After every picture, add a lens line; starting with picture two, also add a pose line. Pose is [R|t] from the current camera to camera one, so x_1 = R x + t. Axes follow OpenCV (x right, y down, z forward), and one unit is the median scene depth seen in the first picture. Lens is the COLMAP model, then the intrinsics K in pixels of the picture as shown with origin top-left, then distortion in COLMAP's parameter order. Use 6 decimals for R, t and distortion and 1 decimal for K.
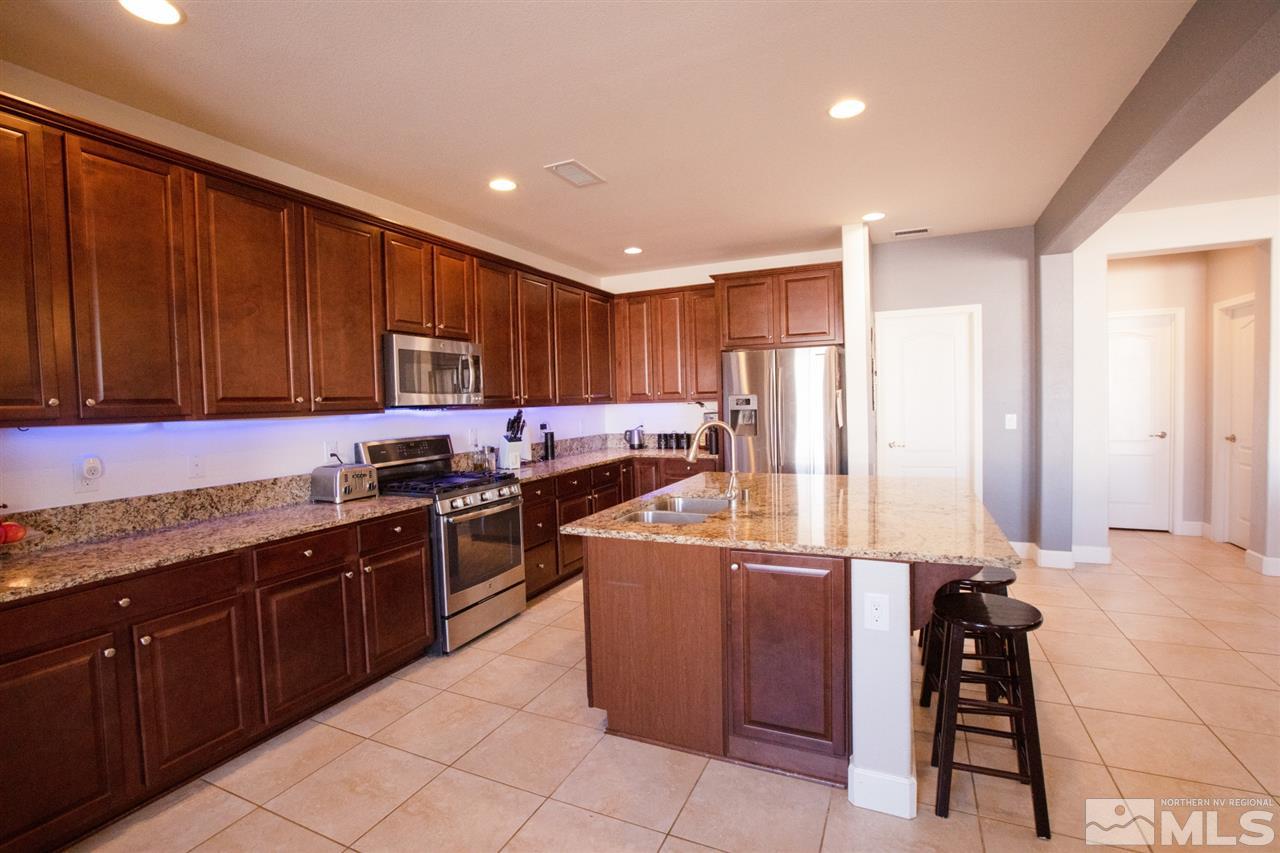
lens RADIAL K [[583.2, 0, 636.5], [0, 583.2, 422.5], [0, 0, 1]] dist [-0.049882, 0.017454]
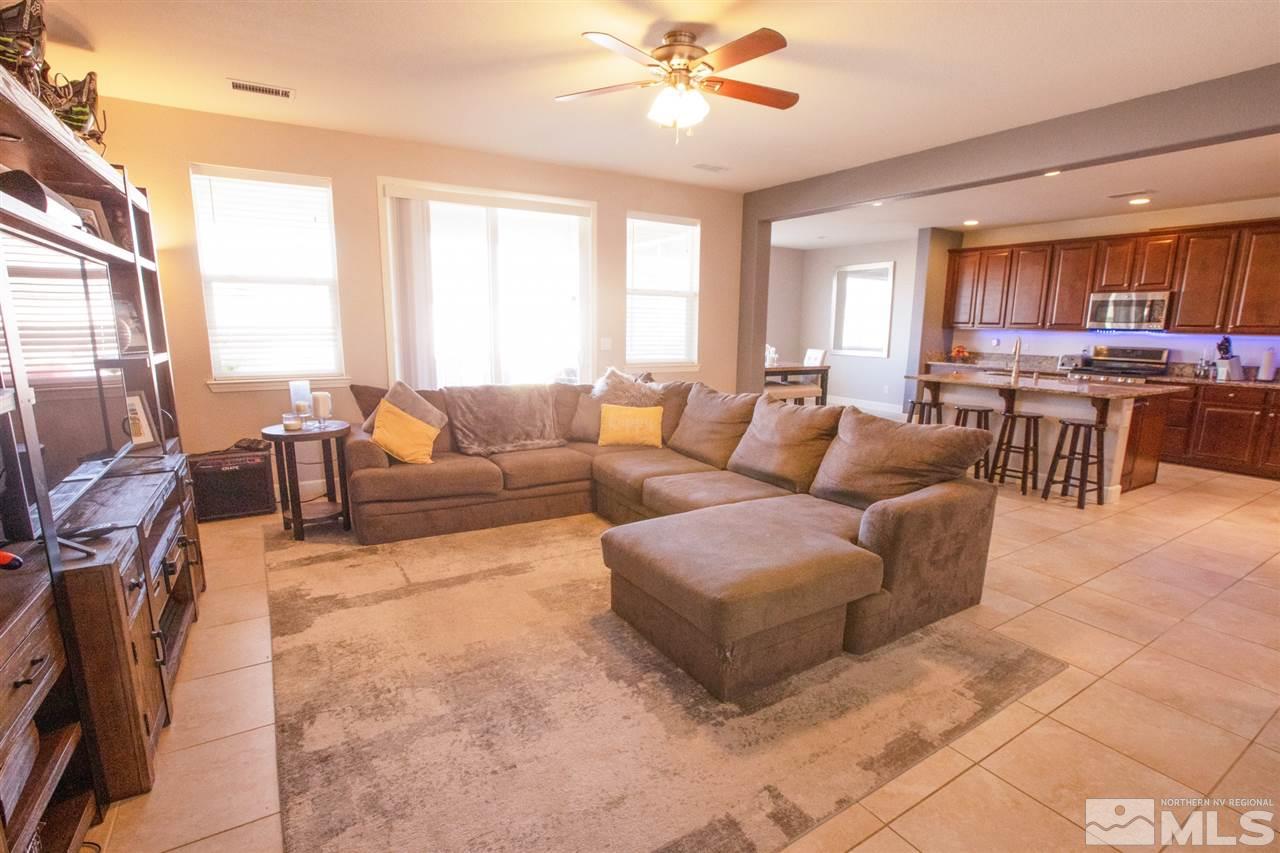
lens RADIAL K [[607.3, 0, 642.3], [0, 607.3, 443.2], [0, 0, 1]] dist [-0.051020, 0.015375]
pose [[-0.547817, 0.179191, -0.817182, 1.874420], [-0.031077, 0.971759, 0.233920, -0.061626], [0.836021, 0.153541, -0.526778, 0.687681]]
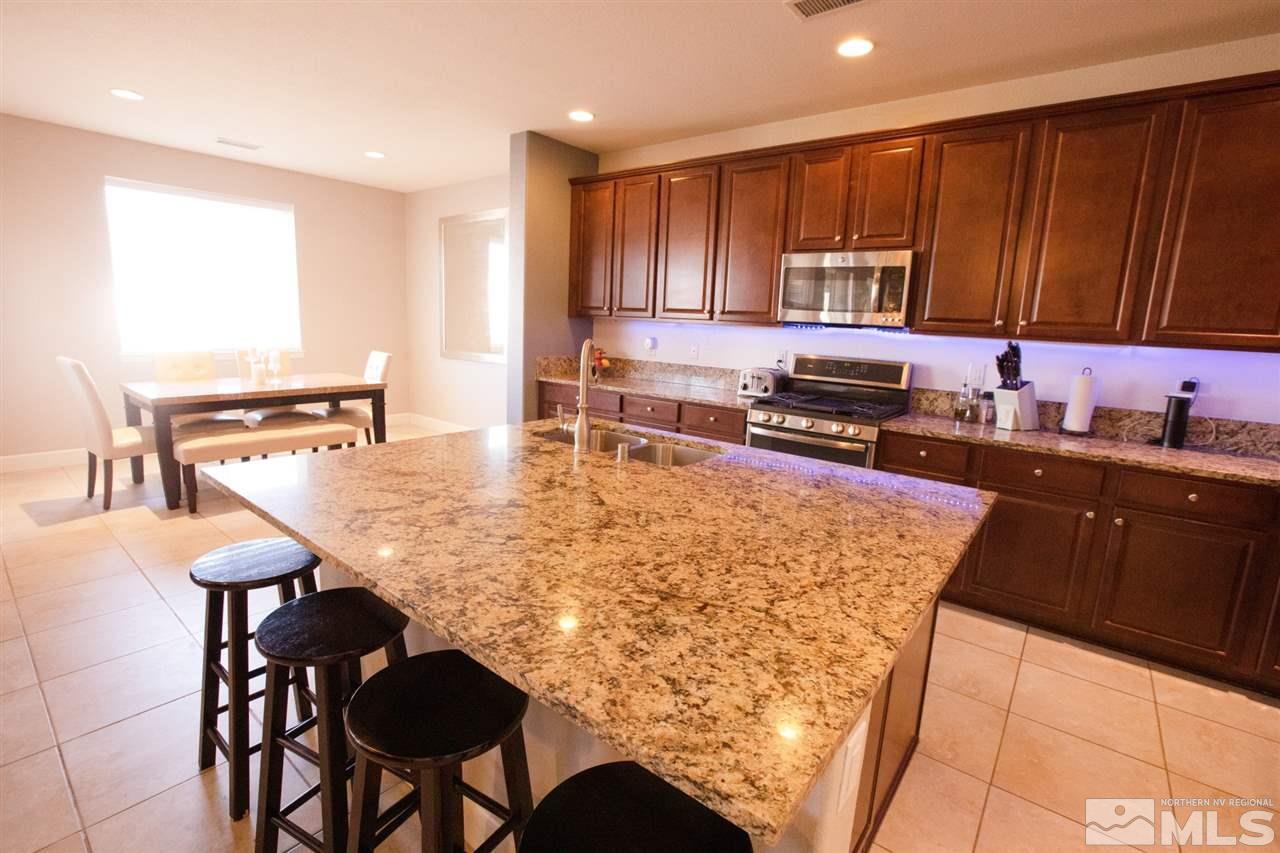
lens RADIAL K [[583.2, 0, 636.5], [0, 583.2, 422.5], [0, 0, 1]] dist [-0.049882, 0.017454]
pose [[-0.239517, 0.190884, -0.951943, 0.599149], [-0.068795, 0.974681, 0.212753, -0.046897], [0.968452, 0.116447, -0.220321, 0.816976]]
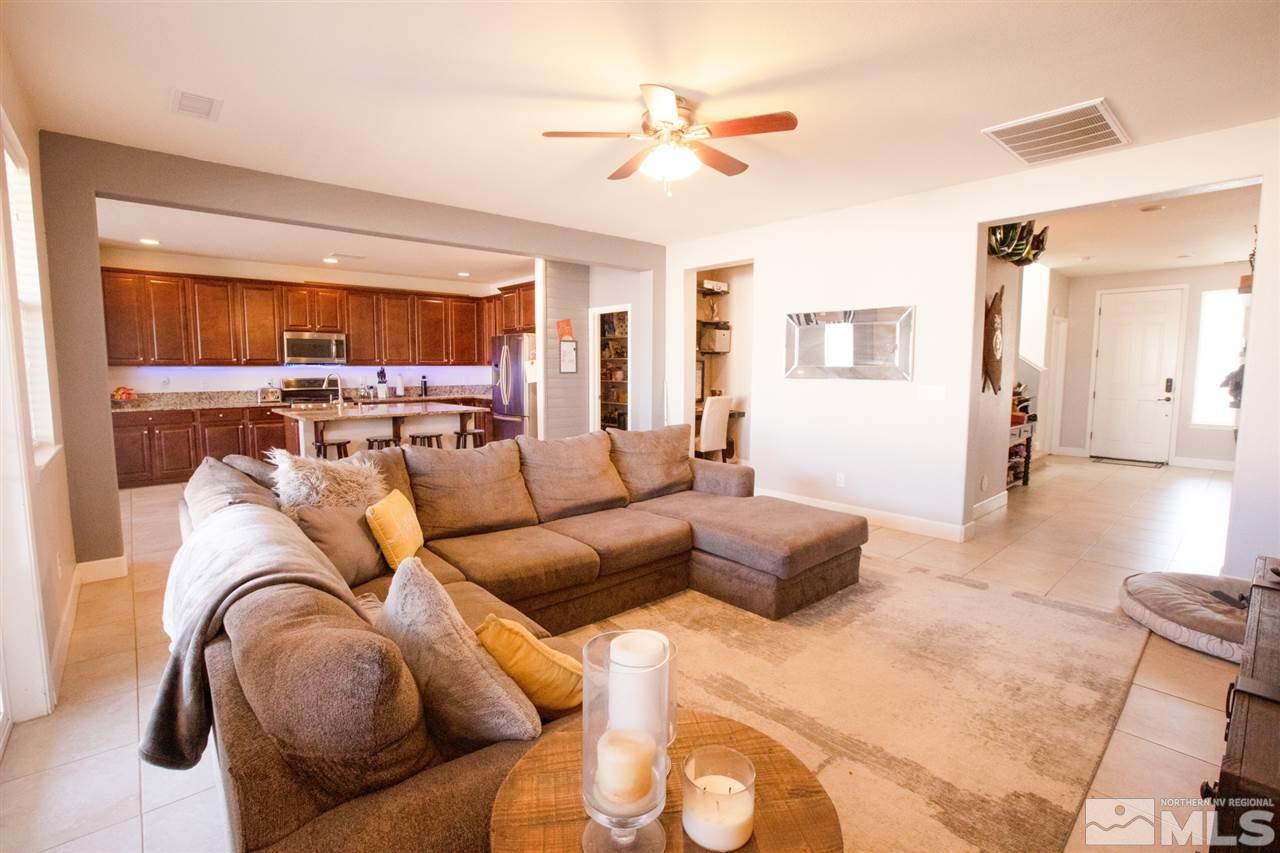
lens RADIAL K [[583.2, 0, 636.5], [0, 583.2, 422.5], [0, 0, 1]] dist [-0.049882, 0.017454]
pose [[0.918570, 0.063356, -0.390149, 1.449398], [-0.039356, 0.996825, 0.069215, -0.004968], [0.393295, -0.048224, 0.918147, -0.458967]]
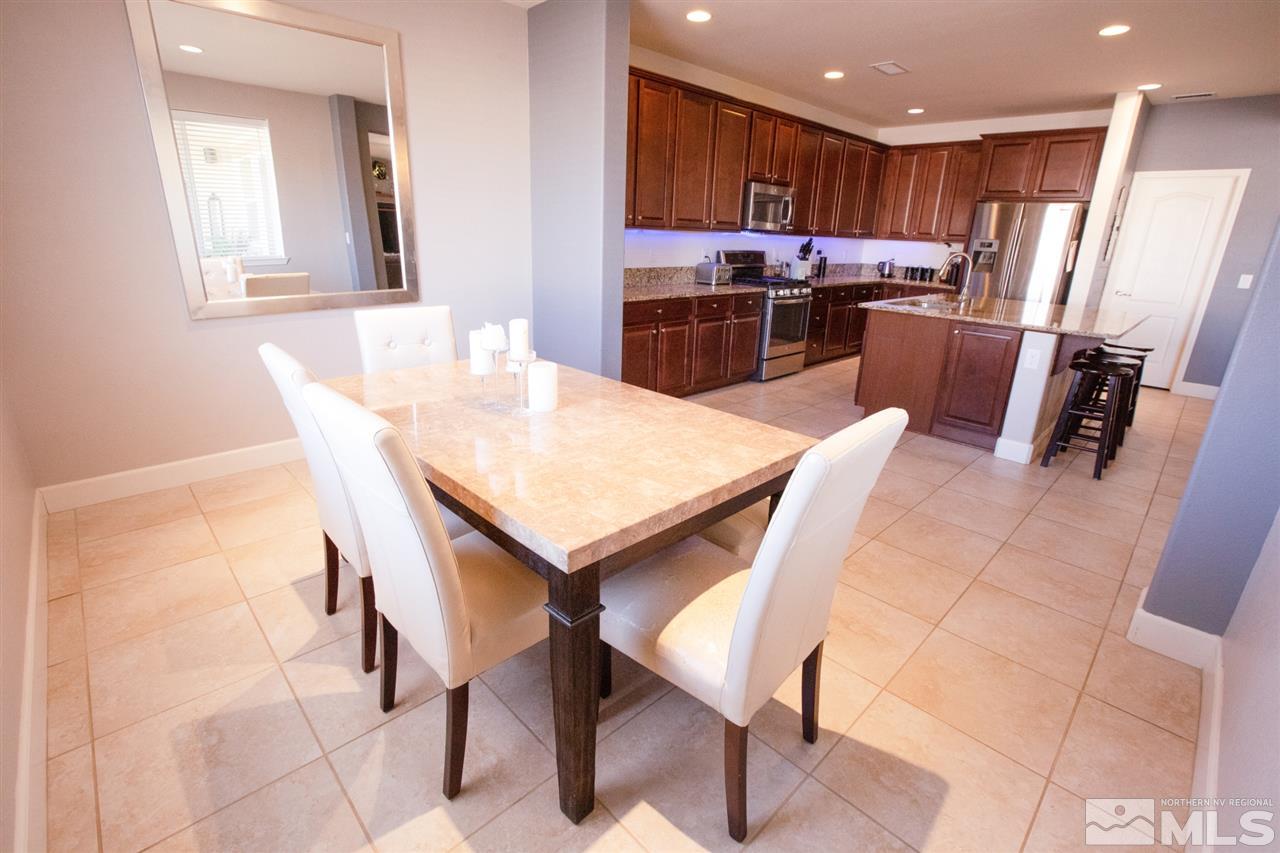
lens RADIAL K [[583.2, 0, 636.5], [0, 583.2, 422.5], [0, 0, 1]] dist [-0.049882, 0.017454]
pose [[0.933844, 0.166378, -0.316629, -0.084715], [-0.072448, 0.954863, 0.288075, 0.036534], [0.350267, -0.246078, 0.903747, -0.587965]]
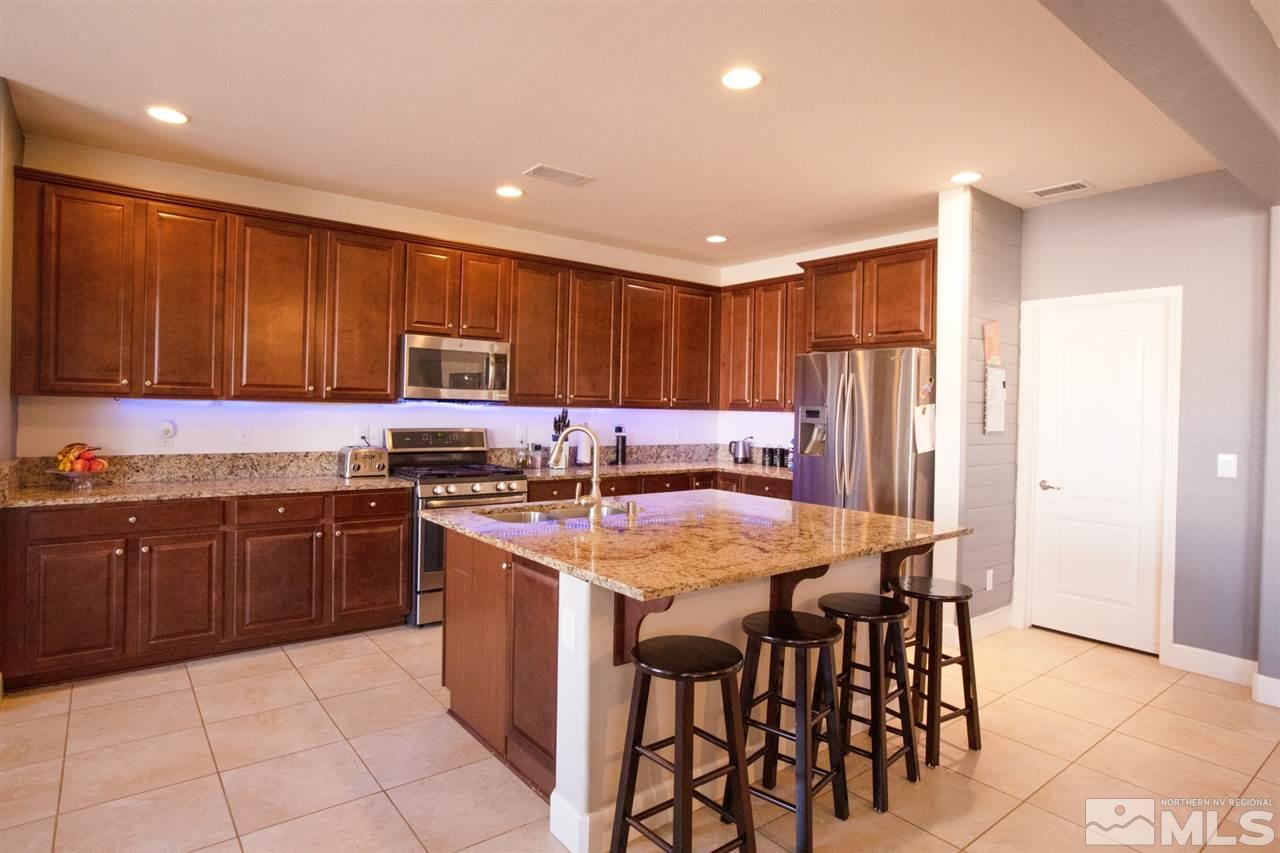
lens RADIAL K [[689.6, 0, 619.2], [0, 689.6, 409.3], [0, 0, 1]] dist [-0.025254, 0.002262]
pose [[0.882824, 0.049828, -0.467054, 0.473713], [-0.065007, 0.997750, -0.016431, -0.009391], [0.465184, 0.044867, 0.884076, 0.006453]]
